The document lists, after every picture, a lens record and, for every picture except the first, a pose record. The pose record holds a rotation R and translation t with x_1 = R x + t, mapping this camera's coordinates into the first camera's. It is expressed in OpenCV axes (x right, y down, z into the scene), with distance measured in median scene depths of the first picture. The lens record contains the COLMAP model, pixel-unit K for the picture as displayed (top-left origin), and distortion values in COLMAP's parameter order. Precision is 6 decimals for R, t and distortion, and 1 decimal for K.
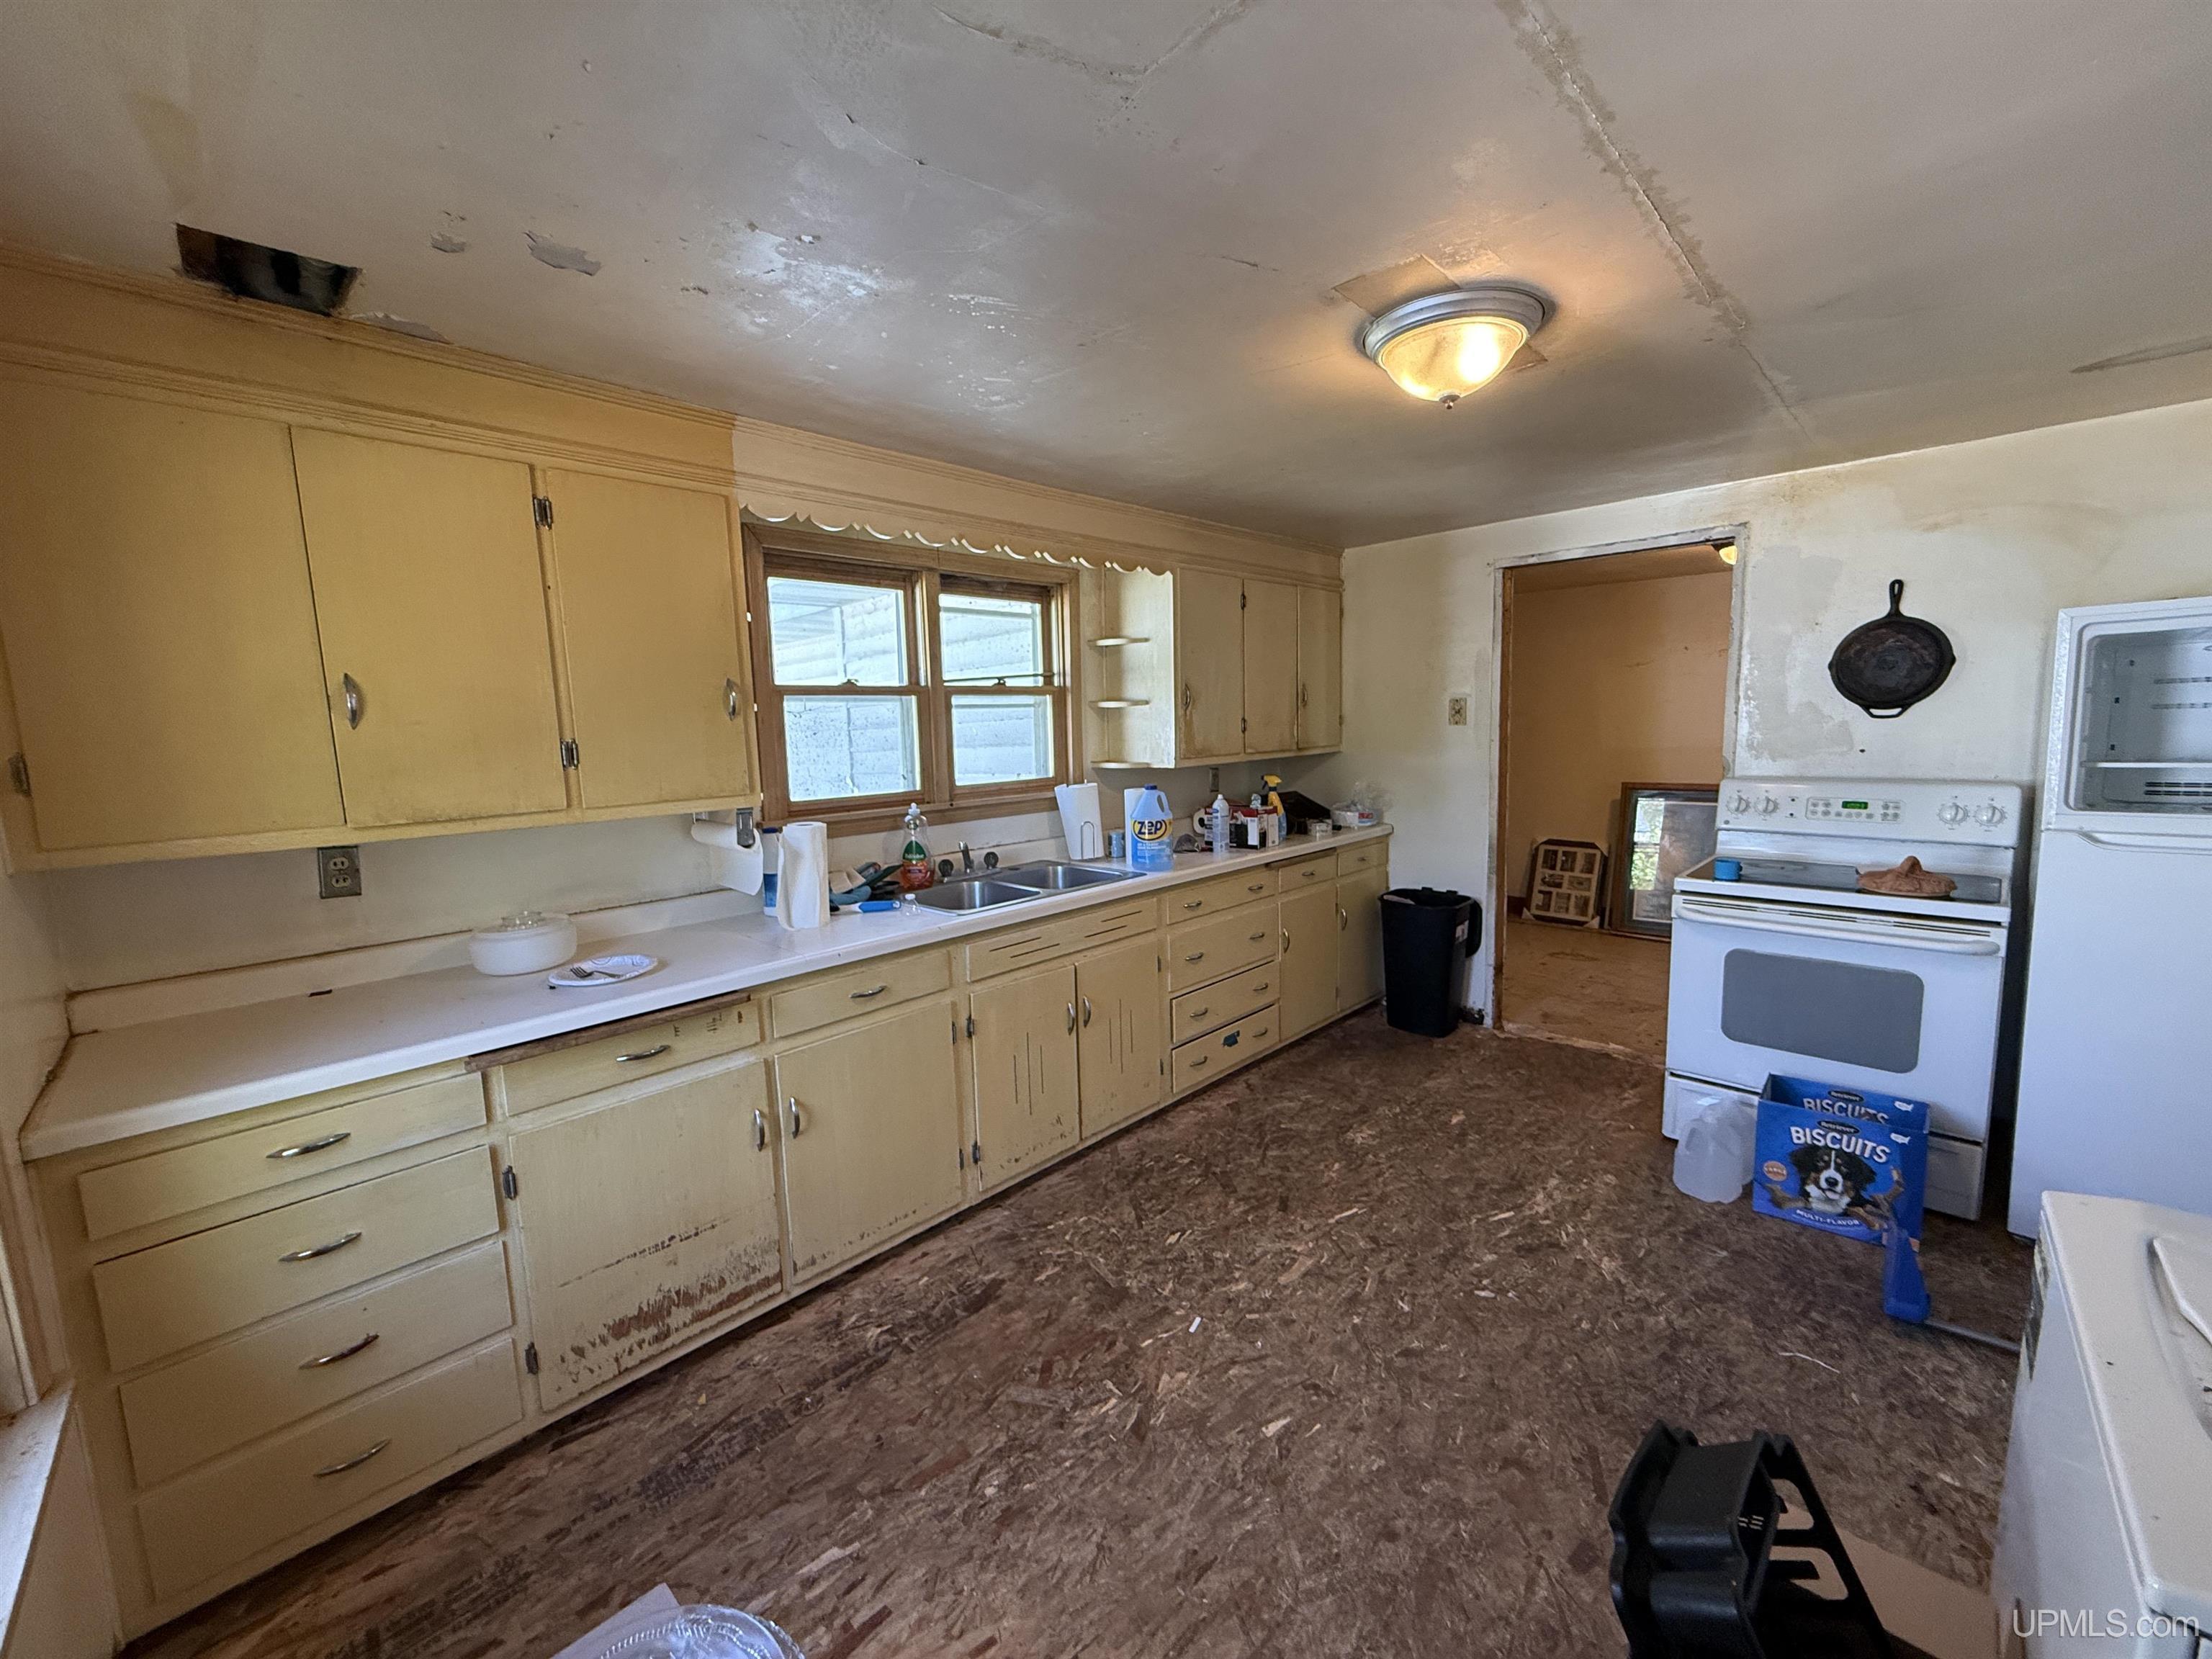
lens RADIAL K [[872.3, 0, 1095.5], [0, 872.3, 833.3], [0, 0, 1]] dist [0.000305, -0.000032]
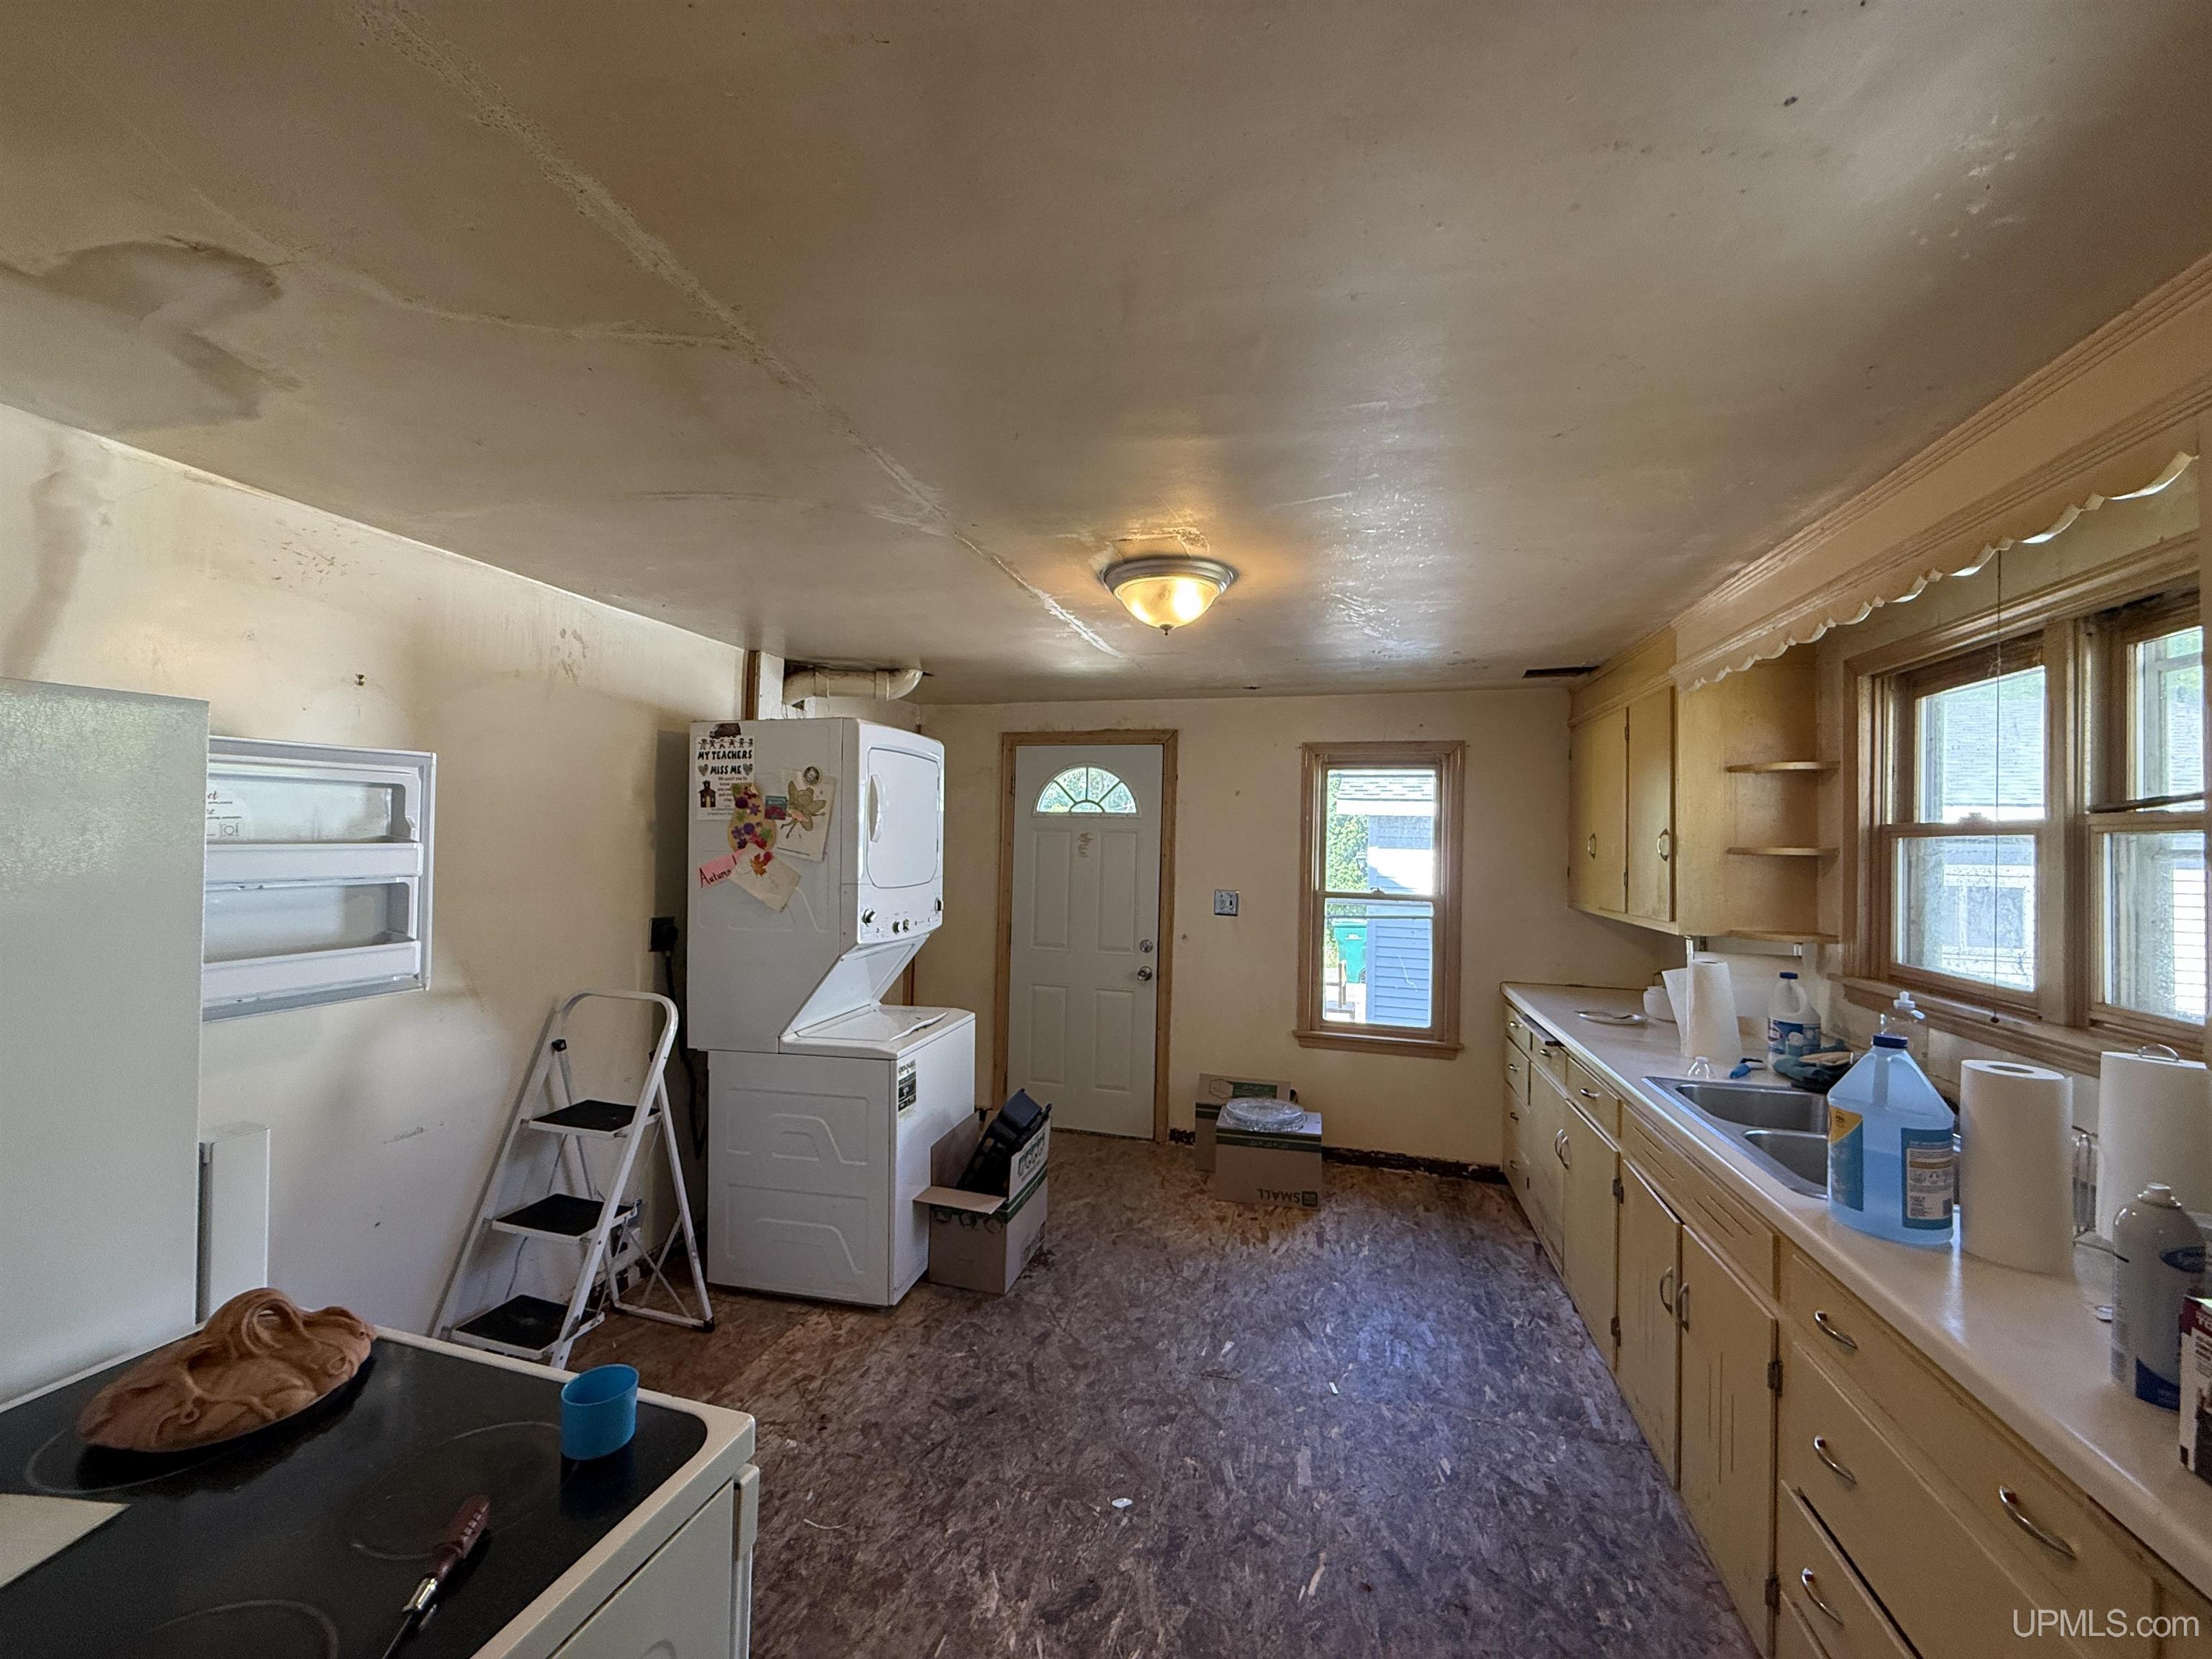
lens RADIAL K [[872.3, 0, 1095.5], [0, 872.3, 833.3], [0, 0, 1]] dist [0.000305, -0.000032]
pose [[-0.870203, 0.008641, -0.492617, 0.959655], [-0.056499, 0.991500, 0.117198, -0.282032], [0.489442, 0.129818, -0.862319, 1.765611]]
